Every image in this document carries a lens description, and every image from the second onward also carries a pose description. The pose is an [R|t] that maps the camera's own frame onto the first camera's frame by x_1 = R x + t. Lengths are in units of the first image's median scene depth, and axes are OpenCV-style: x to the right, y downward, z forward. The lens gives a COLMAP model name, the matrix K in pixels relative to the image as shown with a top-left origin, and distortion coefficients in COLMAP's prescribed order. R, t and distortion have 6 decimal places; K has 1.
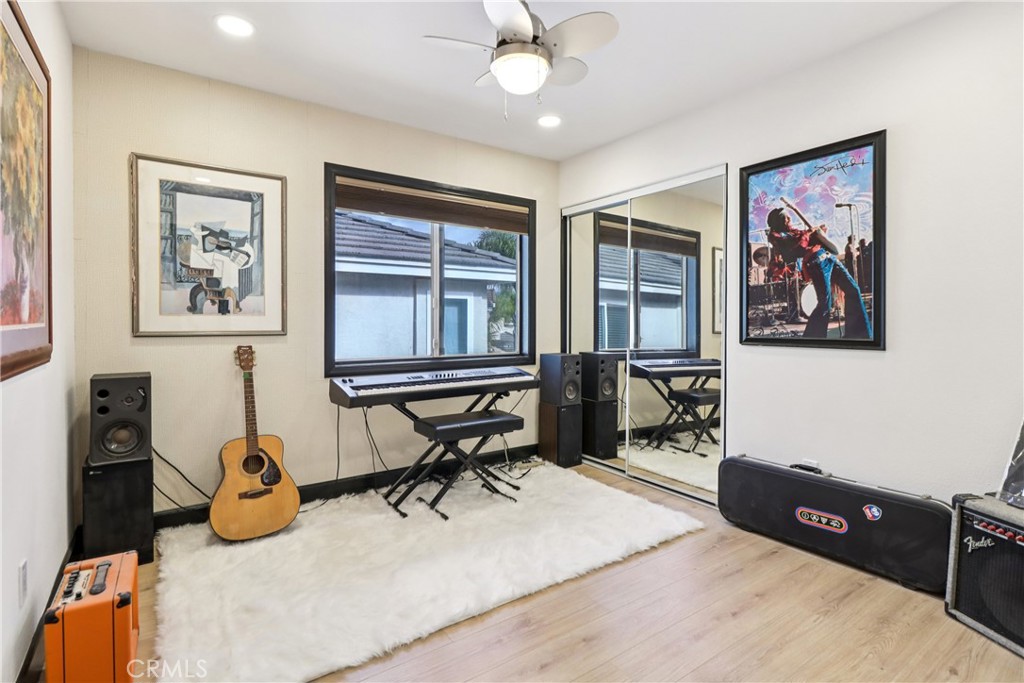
lens RADIAL K [[497.1, 0, 513.1], [0, 497.1, 323.1], [0, 0, 1]] dist [0.000748, -0.001362]
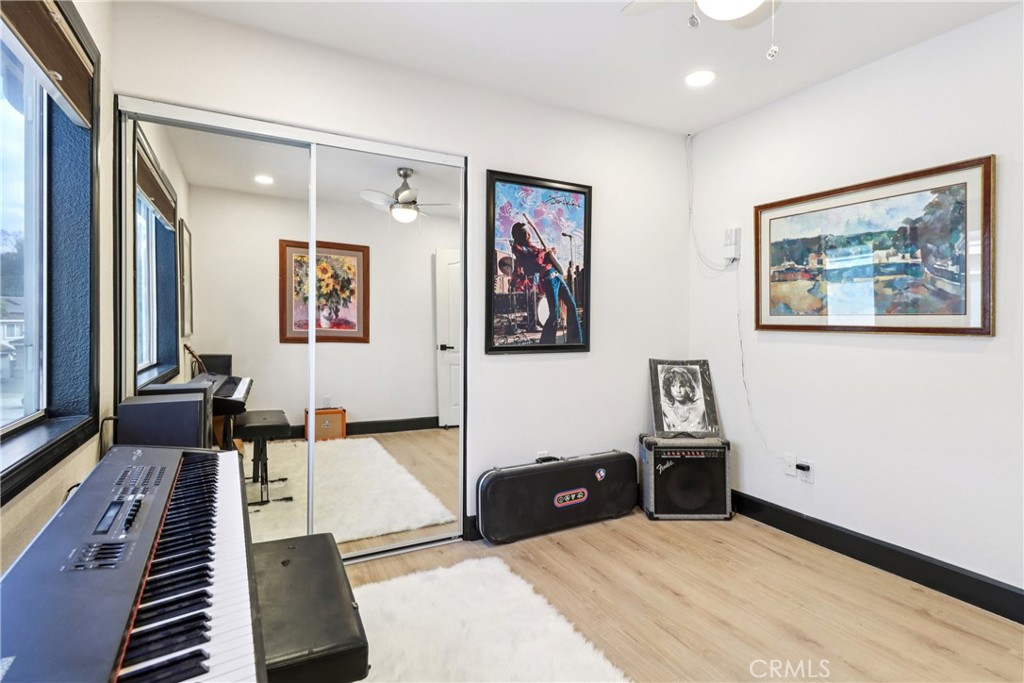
lens RADIAL K [[497.1, 0, 513.1], [0, 497.1, 323.1], [0, 0, 1]] dist [0.000748, -0.001362]
pose [[0.128919, 0.000099, 0.991655, -0.533170], [-0.002545, 0.999997, 0.000231, -0.019089], [-0.991652, -0.002554, 0.128919, 0.913269]]
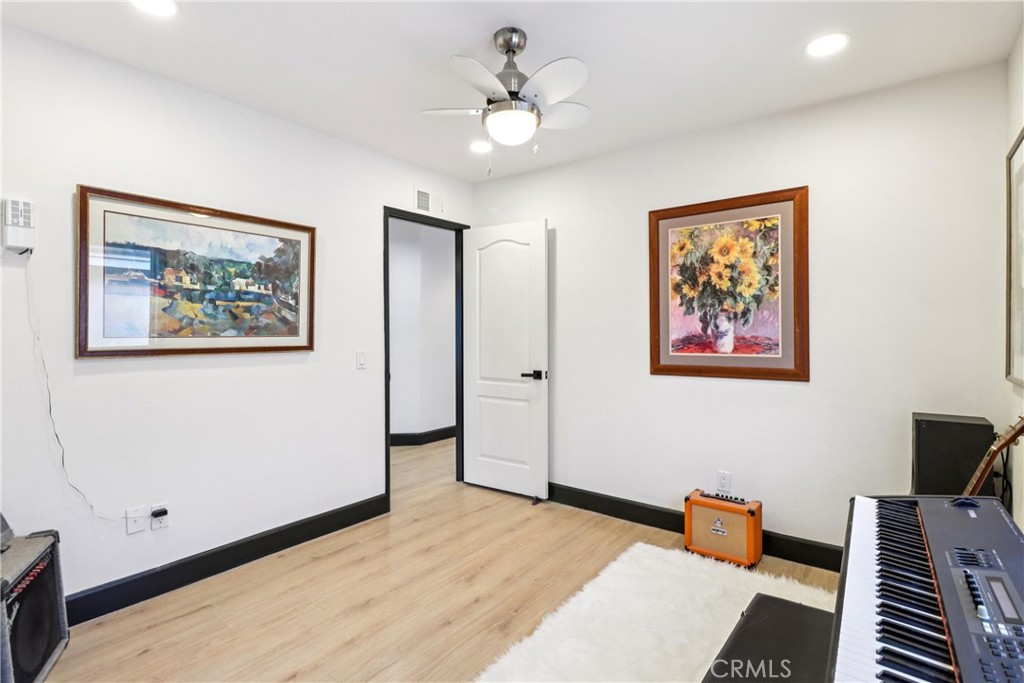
lens RADIAL K [[497.1, 0, 513.1], [0, 497.1, 323.1], [0, 0, 1]] dist [0.000748, -0.001362]
pose [[-0.955877, -0.001683, -0.293764, 0.241306], [0.000477, 0.999973, -0.007282, -0.056053], [0.293768, -0.007101, -0.955850, 1.507900]]
